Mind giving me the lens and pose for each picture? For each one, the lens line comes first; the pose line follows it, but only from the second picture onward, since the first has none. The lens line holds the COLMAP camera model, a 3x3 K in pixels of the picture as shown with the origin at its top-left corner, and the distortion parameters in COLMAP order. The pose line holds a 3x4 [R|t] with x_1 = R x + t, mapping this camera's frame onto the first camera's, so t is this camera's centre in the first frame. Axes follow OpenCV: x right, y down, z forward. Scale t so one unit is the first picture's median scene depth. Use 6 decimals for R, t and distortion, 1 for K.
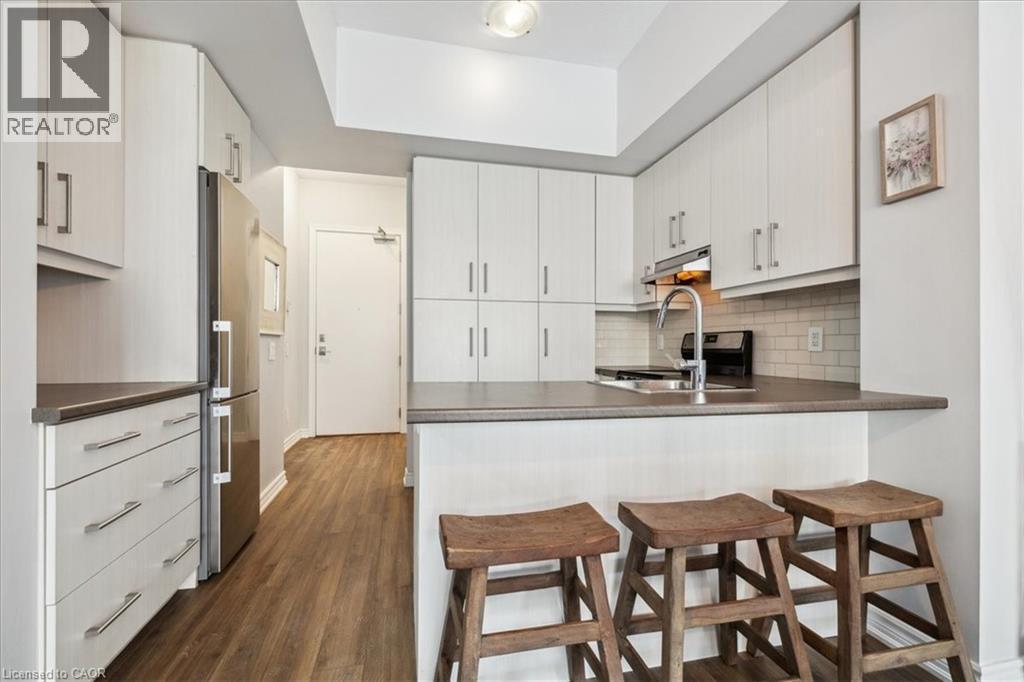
lens RADIAL K [[428.8, 0, 530.4], [0, 428.8, 345.7], [0, 0, 1]] dist [0.000723, -0.000657]
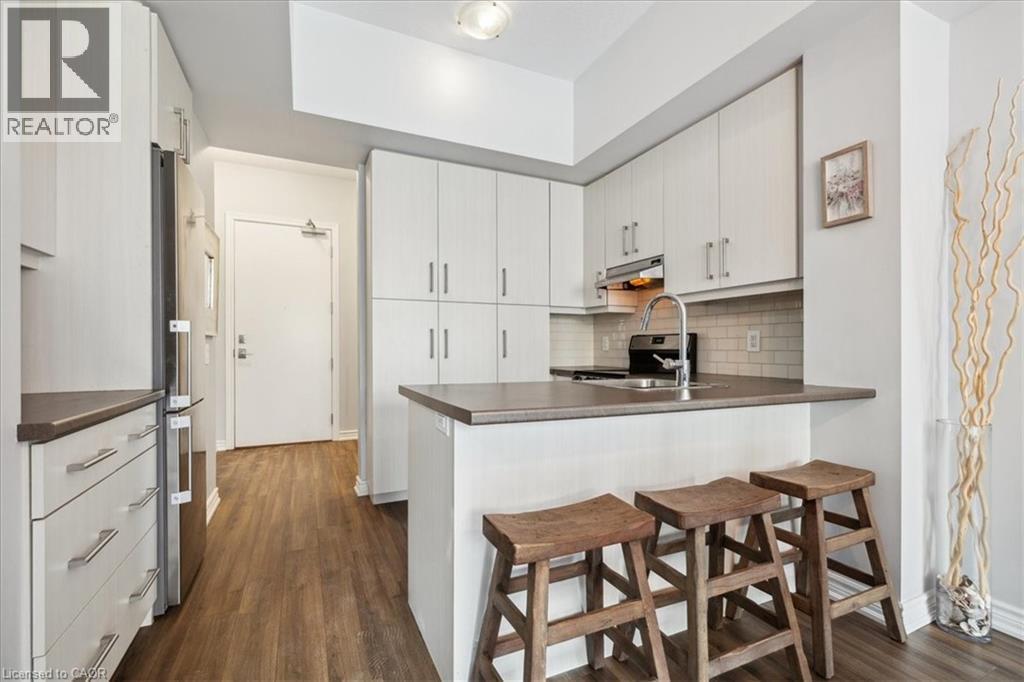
lens RADIAL K [[428.8, 0, 527.7], [0, 428.8, 348.1], [0, 0, 1]] dist [0.000723, -0.000657]
pose [[0.980809, -0.002861, 0.194948, -0.186929], [0.002302, 0.999993, 0.003090, -0.001514], [-0.194955, -0.002582, 0.980809, -0.006953]]
